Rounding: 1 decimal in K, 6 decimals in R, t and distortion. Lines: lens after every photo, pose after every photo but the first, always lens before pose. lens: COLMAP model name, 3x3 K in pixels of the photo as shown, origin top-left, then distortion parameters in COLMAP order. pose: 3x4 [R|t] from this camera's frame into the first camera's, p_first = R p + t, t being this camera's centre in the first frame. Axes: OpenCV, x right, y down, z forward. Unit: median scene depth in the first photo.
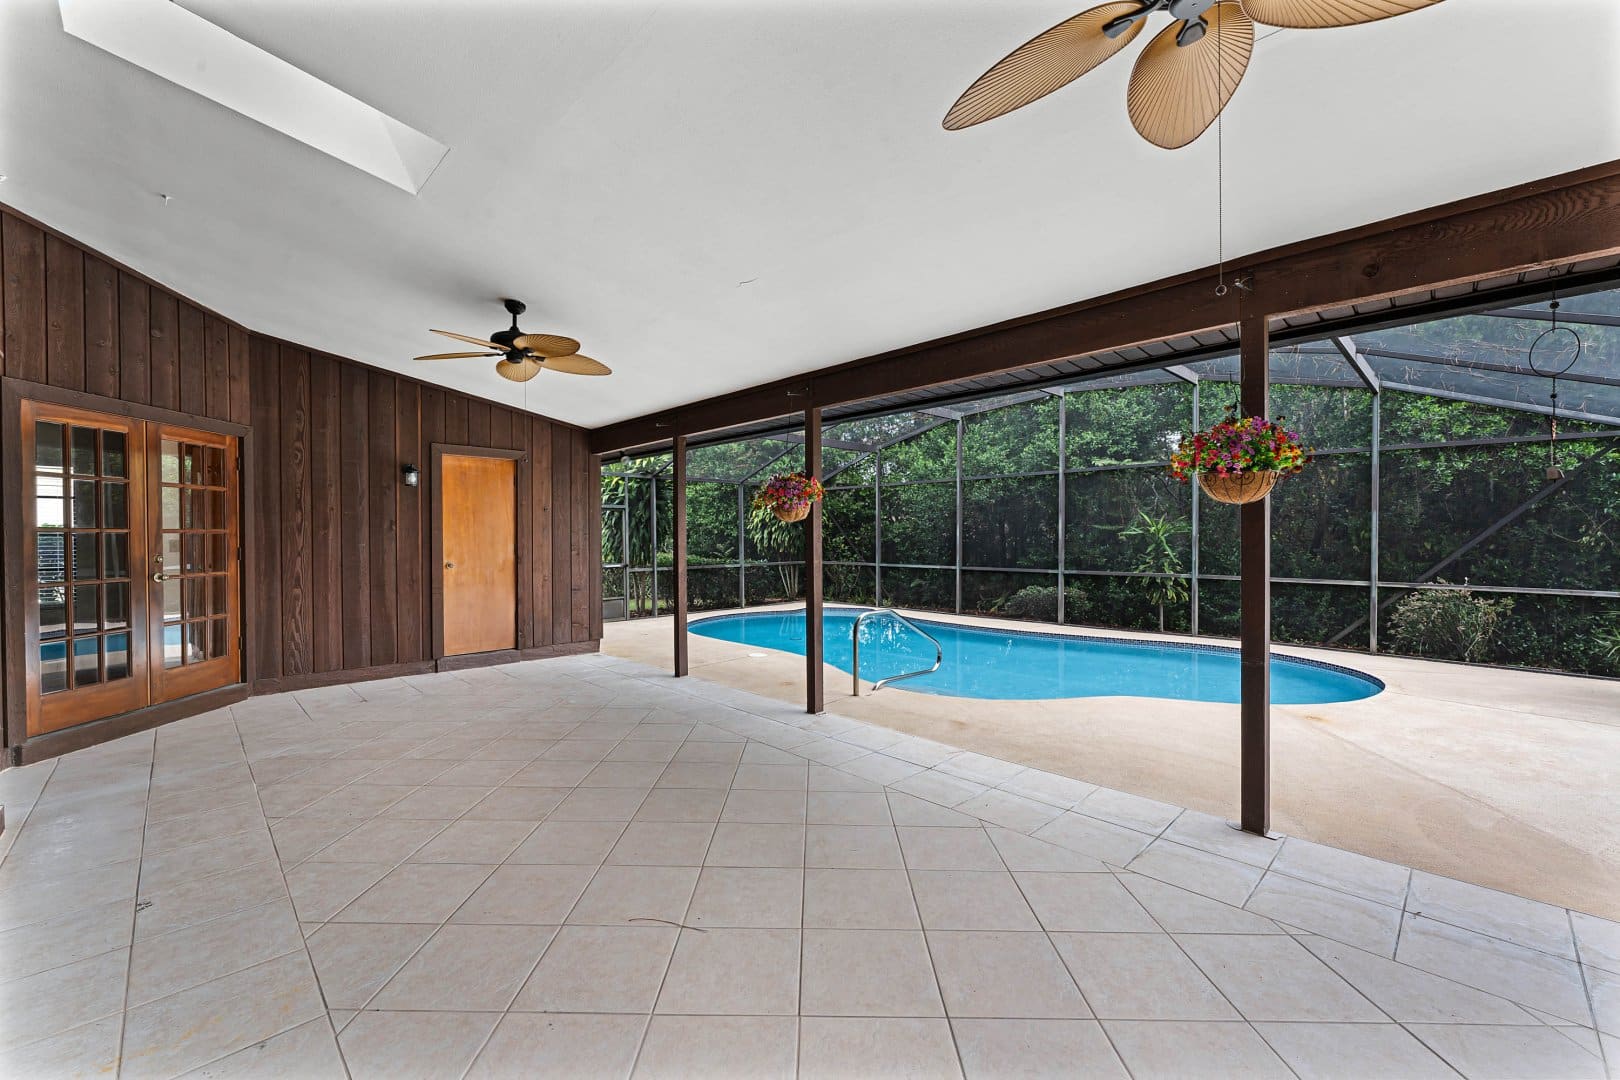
lens RADIAL K [[677.2, 0, 813.8], [0, 677.2, 542.8], [0, 0, 1]] dist [-0.003397, 0.000522]
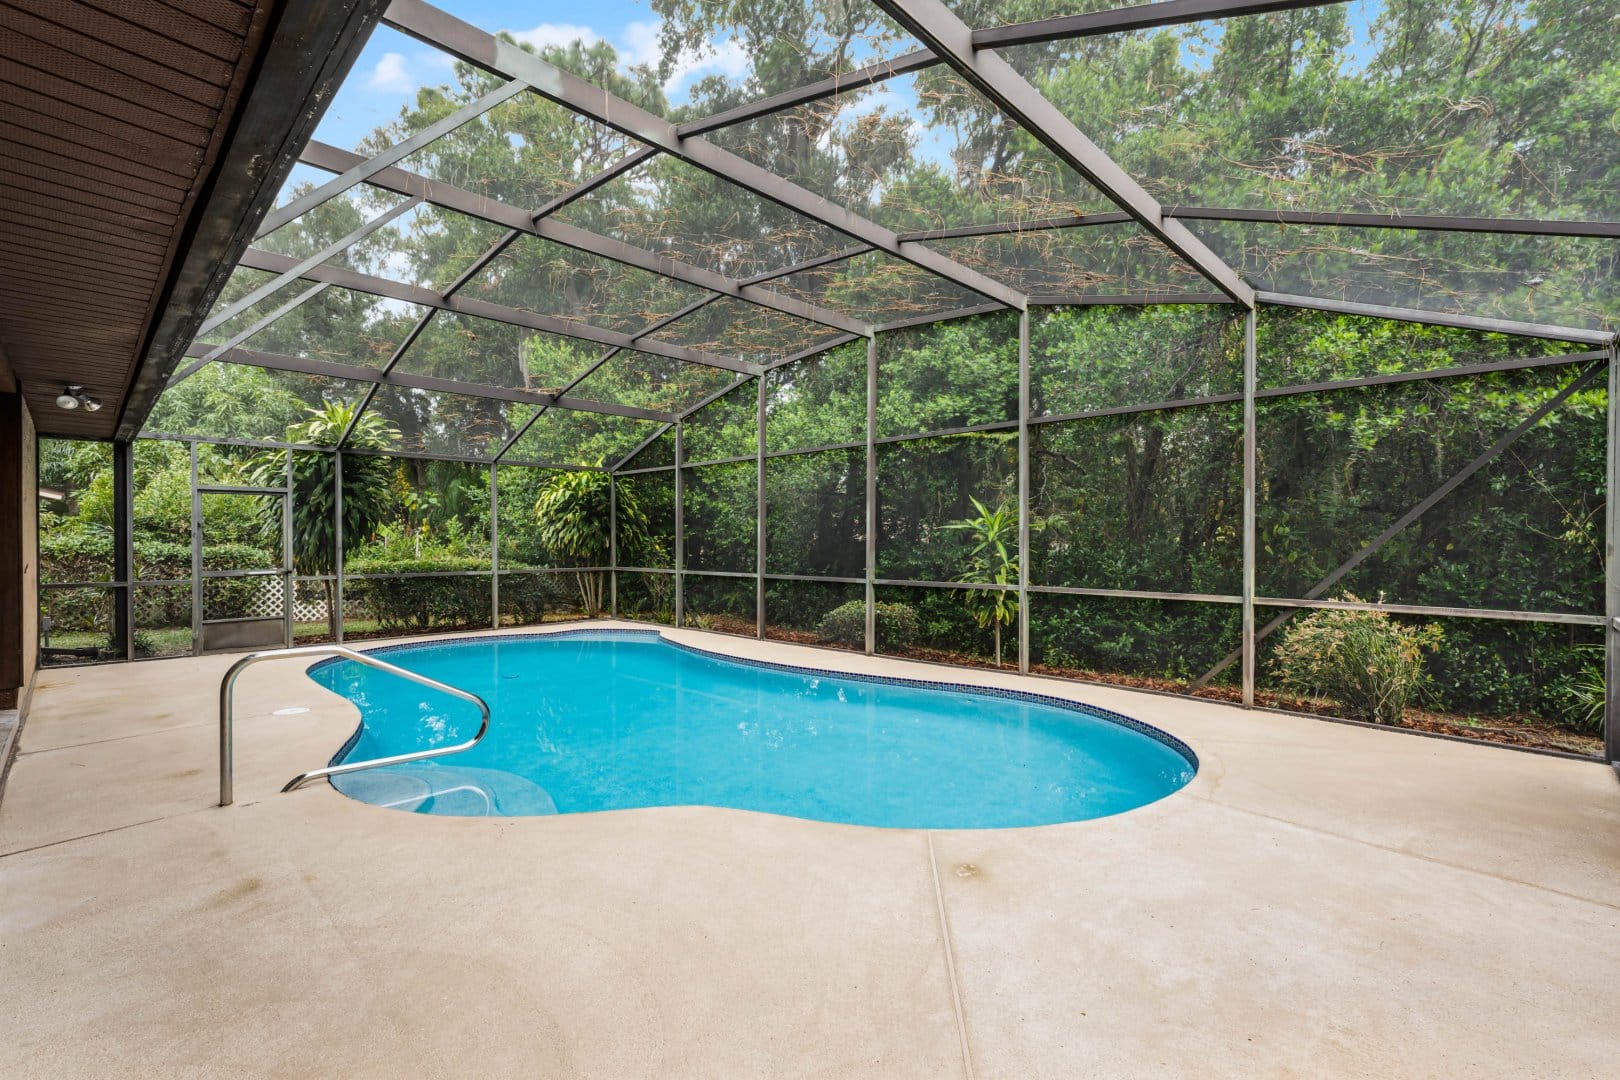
lens RADIAL K [[748.8, 0, 813.6], [0, 748.8, 549.1], [0, 0, 1]] dist [0.004540, -0.001256]
pose [[0.999748, 0.002276, 0.022344, 0.373067], [-0.002257, 0.999997, -0.000878, 0.012080], [-0.022346, 0.000828, 0.999750, 0.269005]]
